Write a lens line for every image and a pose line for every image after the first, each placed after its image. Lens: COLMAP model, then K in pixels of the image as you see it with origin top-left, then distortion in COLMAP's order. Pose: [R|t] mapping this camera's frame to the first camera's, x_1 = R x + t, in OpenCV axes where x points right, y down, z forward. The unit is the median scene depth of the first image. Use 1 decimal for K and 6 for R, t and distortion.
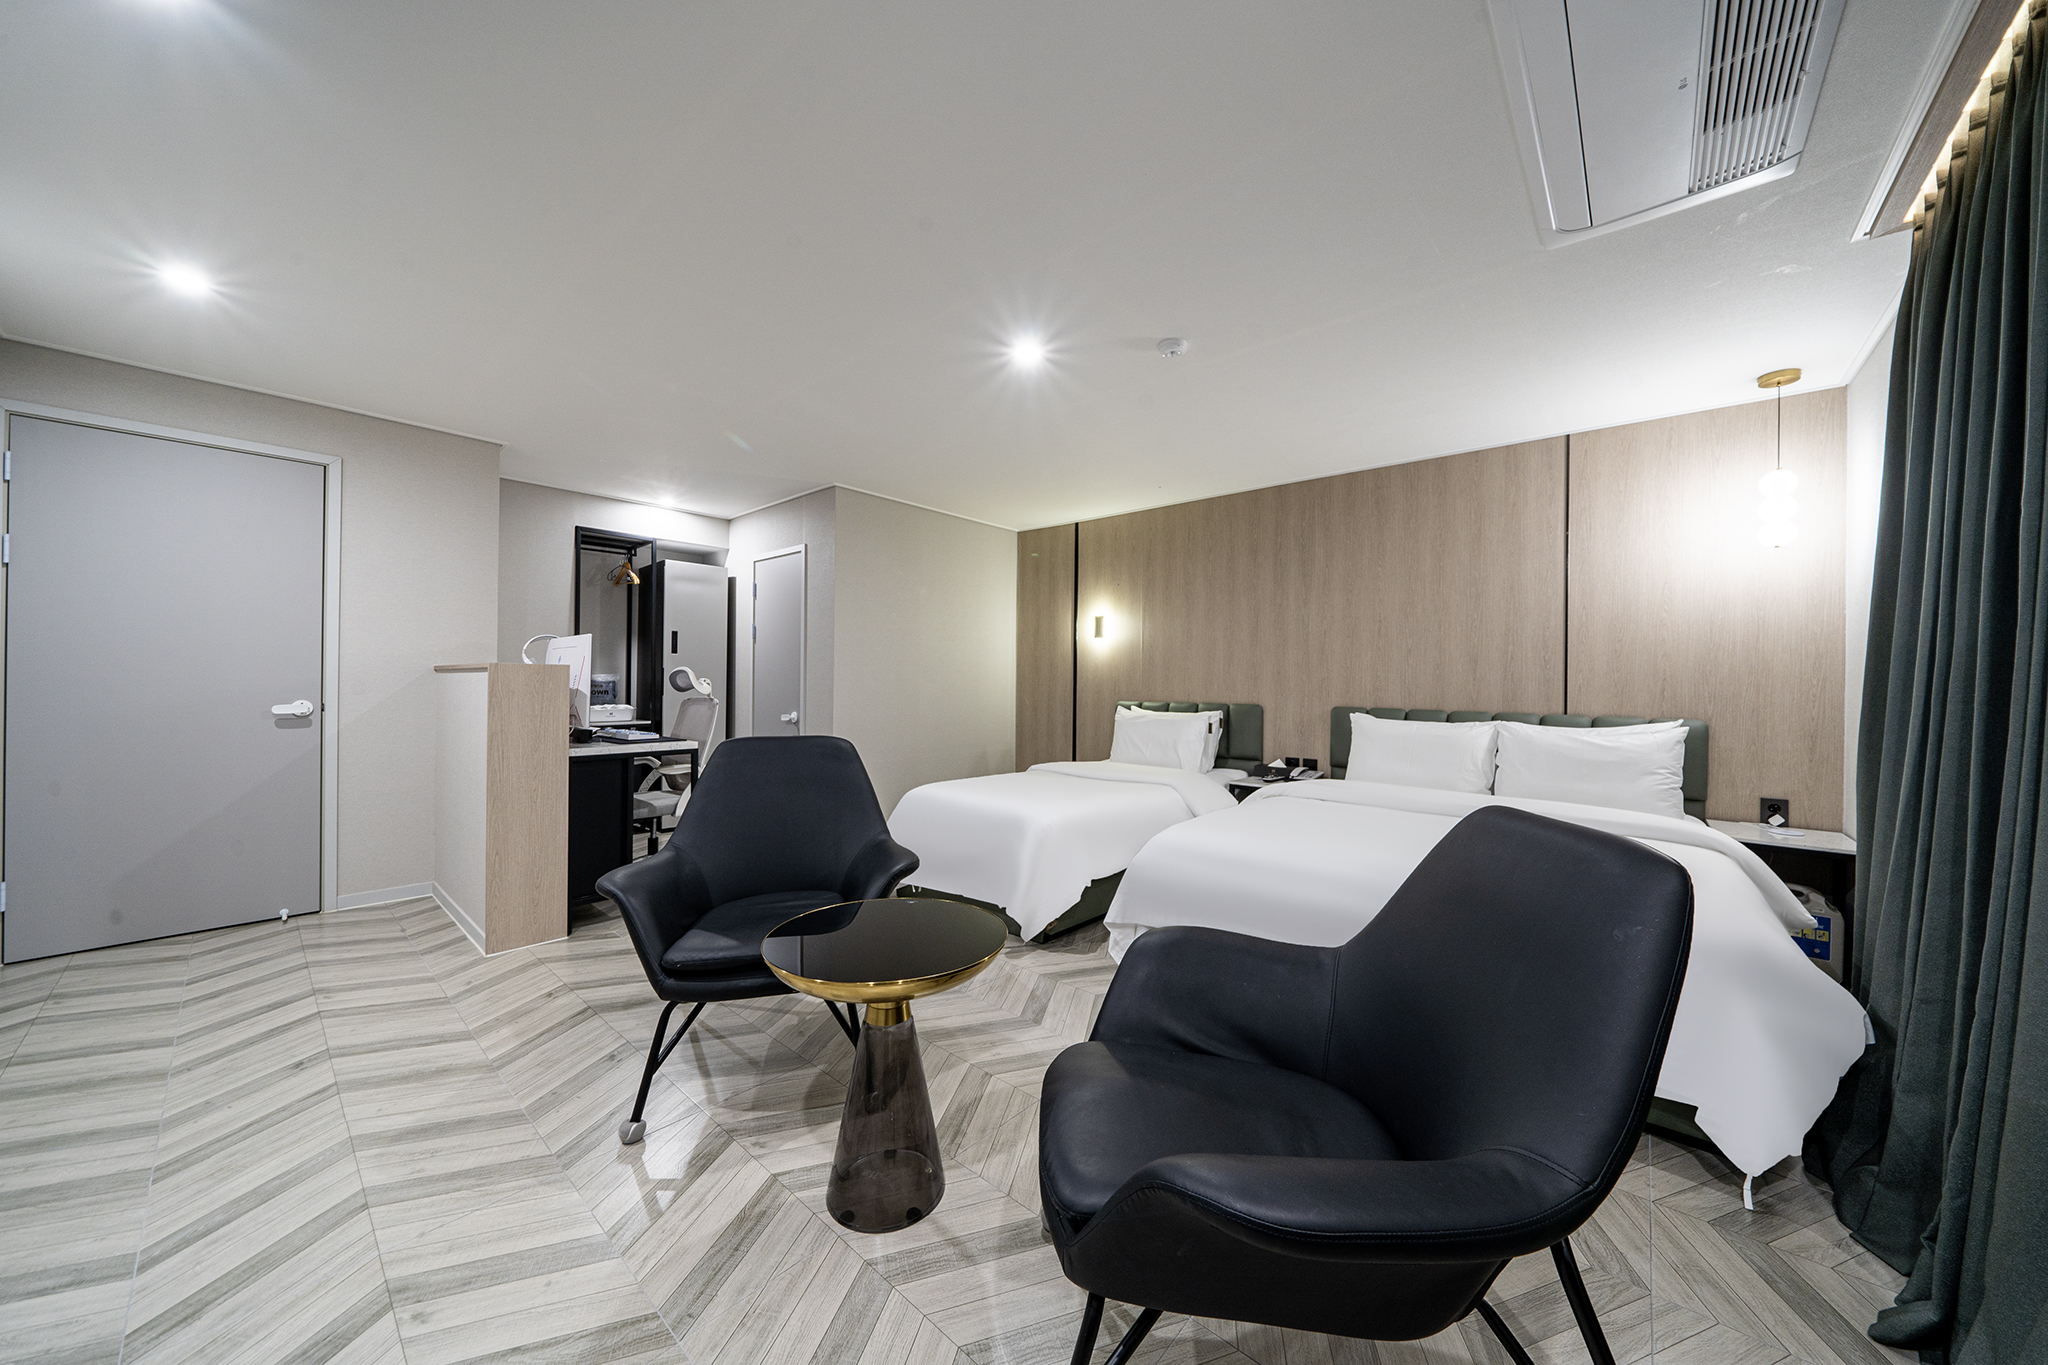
lens RADIAL K [[700.1, 0, 1034.2], [0, 700.1, 682.5], [0, 0, 1]] dist [-0.002163, -0.000044]
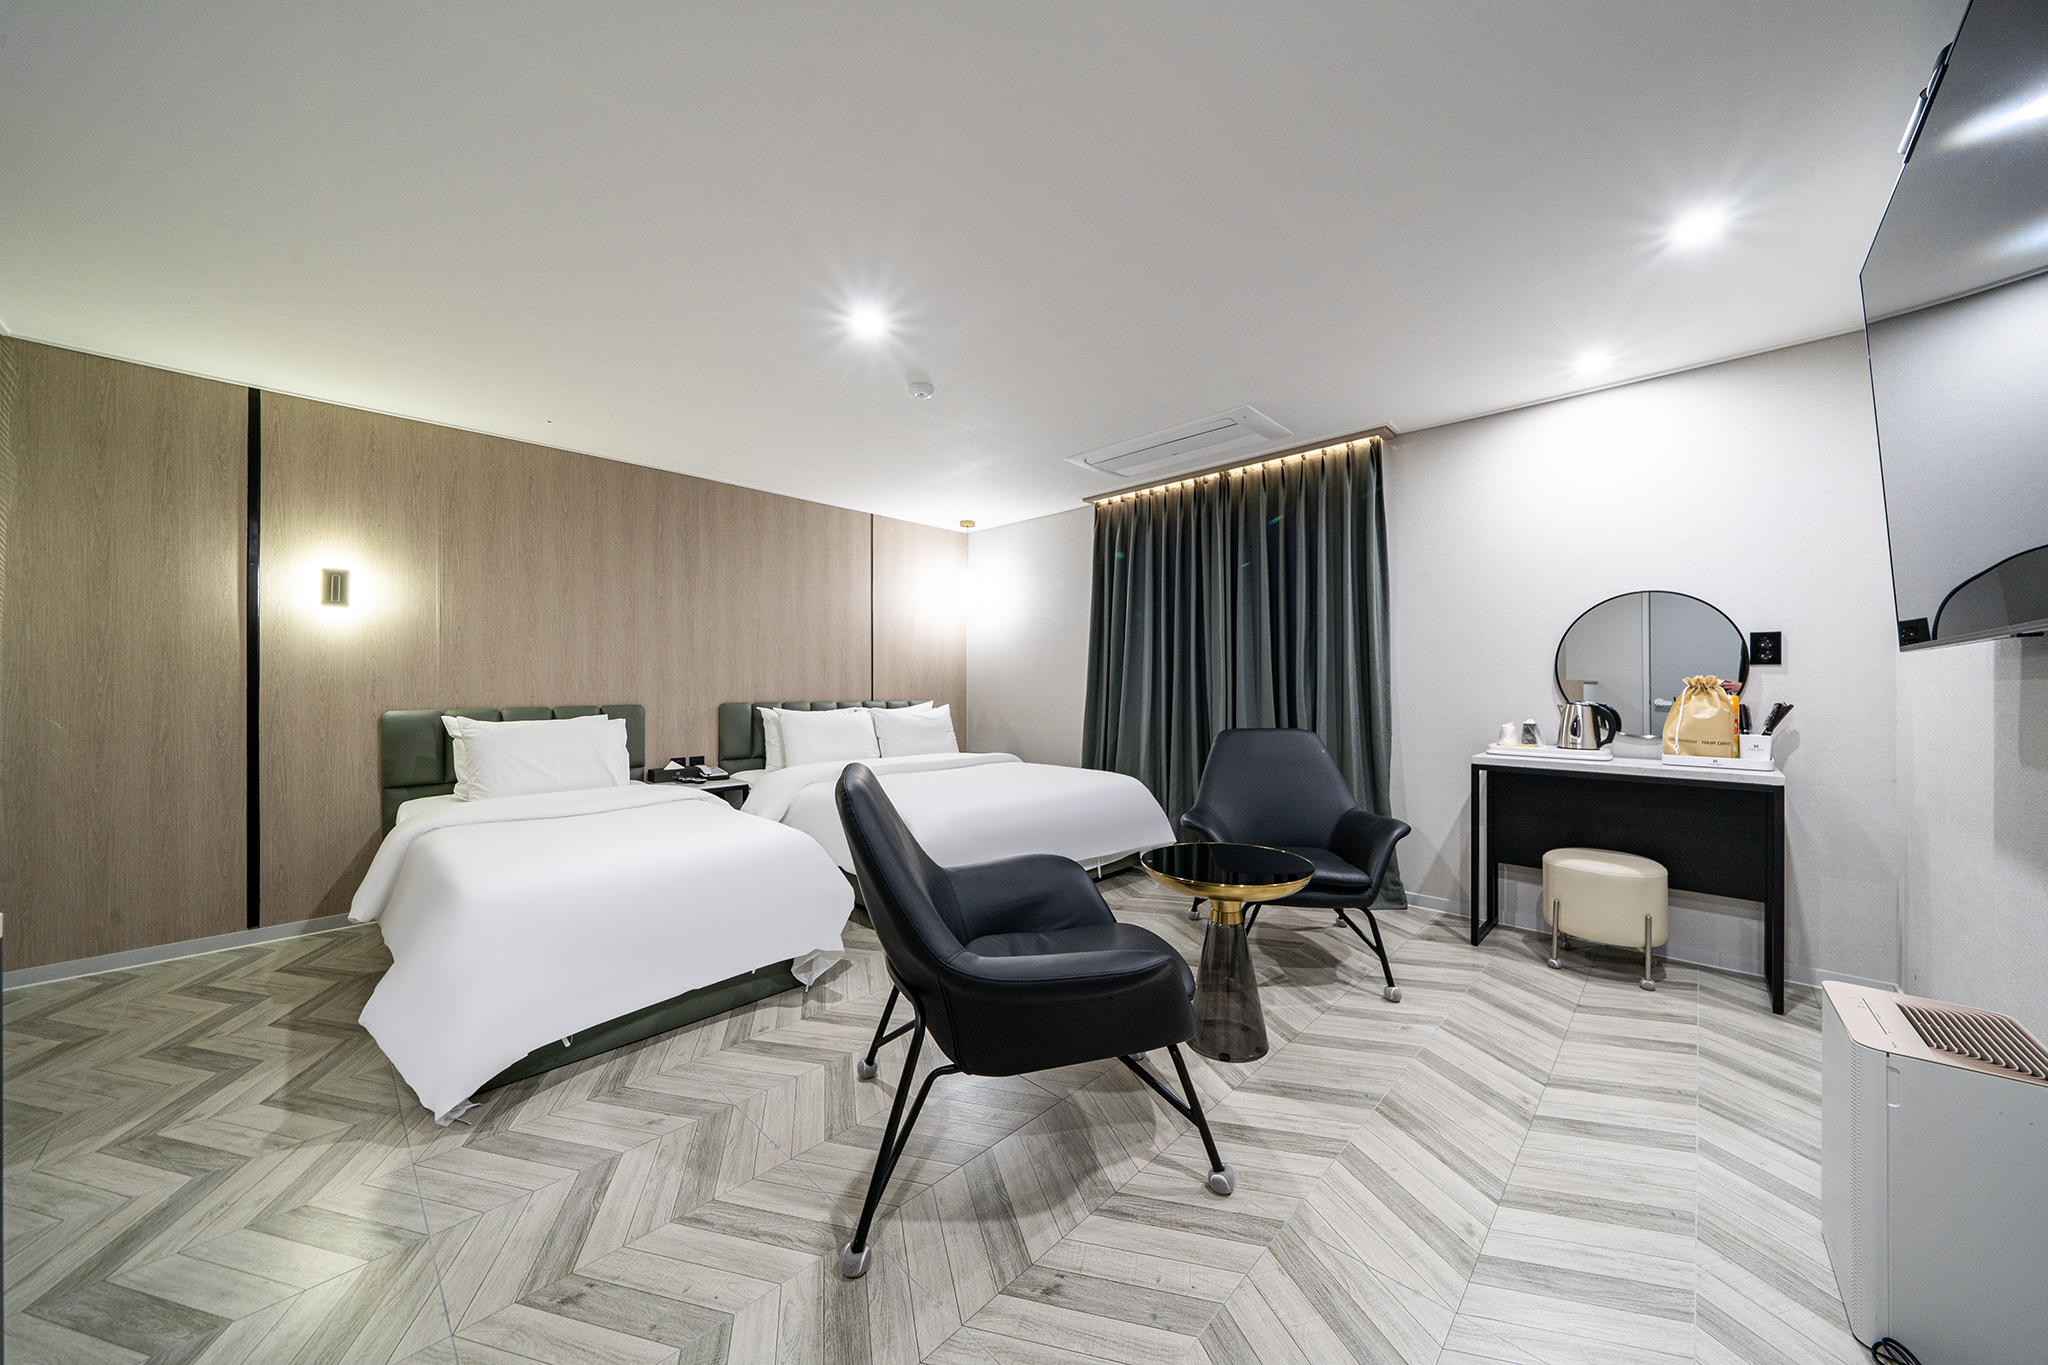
lens RADIAL K [[700.1, 0, 1034.2], [0, 700.1, 682.5], [0, 0, 1]] dist [-0.002163, -0.000044]
pose [[0.044783, -0.008868, 0.998957, -0.587848], [-0.000929, 0.999960, 0.008918, -0.005723], [-0.998996, -0.001327, 0.044773, 0.475031]]
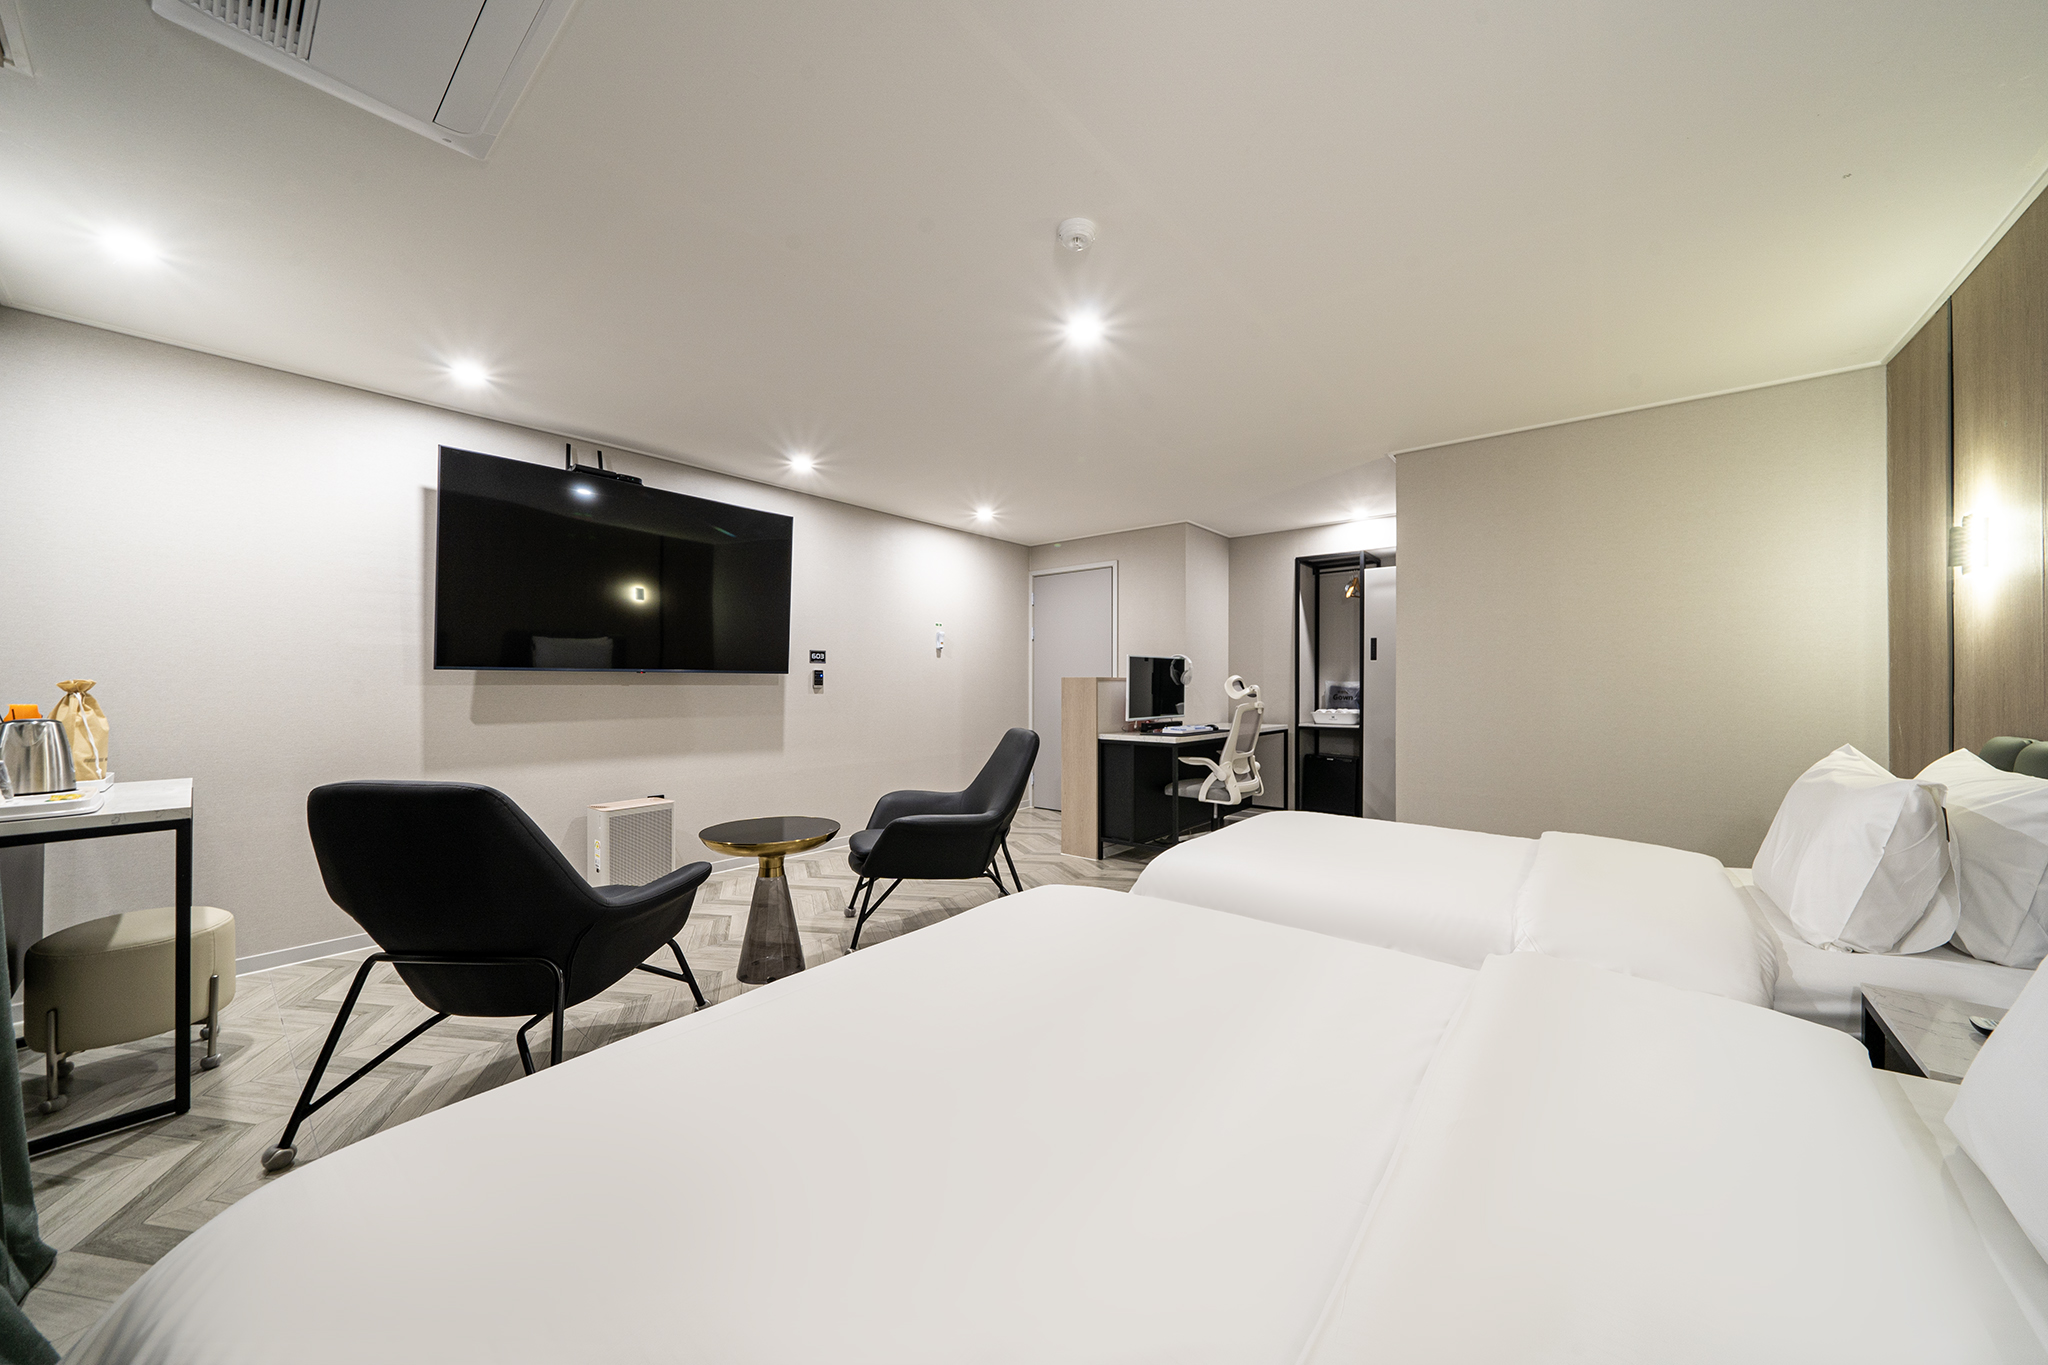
lens RADIAL K [[700.1, 0, 1034.2], [0, 700.1, 682.5], [0, 0, 1]] dist [-0.002163, -0.000044]
pose [[0.024042, -0.007429, -0.999683, 0.577755], [-0.001290, 0.999971, -0.007462, -0.001791], [0.999710, 0.001469, 0.024031, 0.584885]]
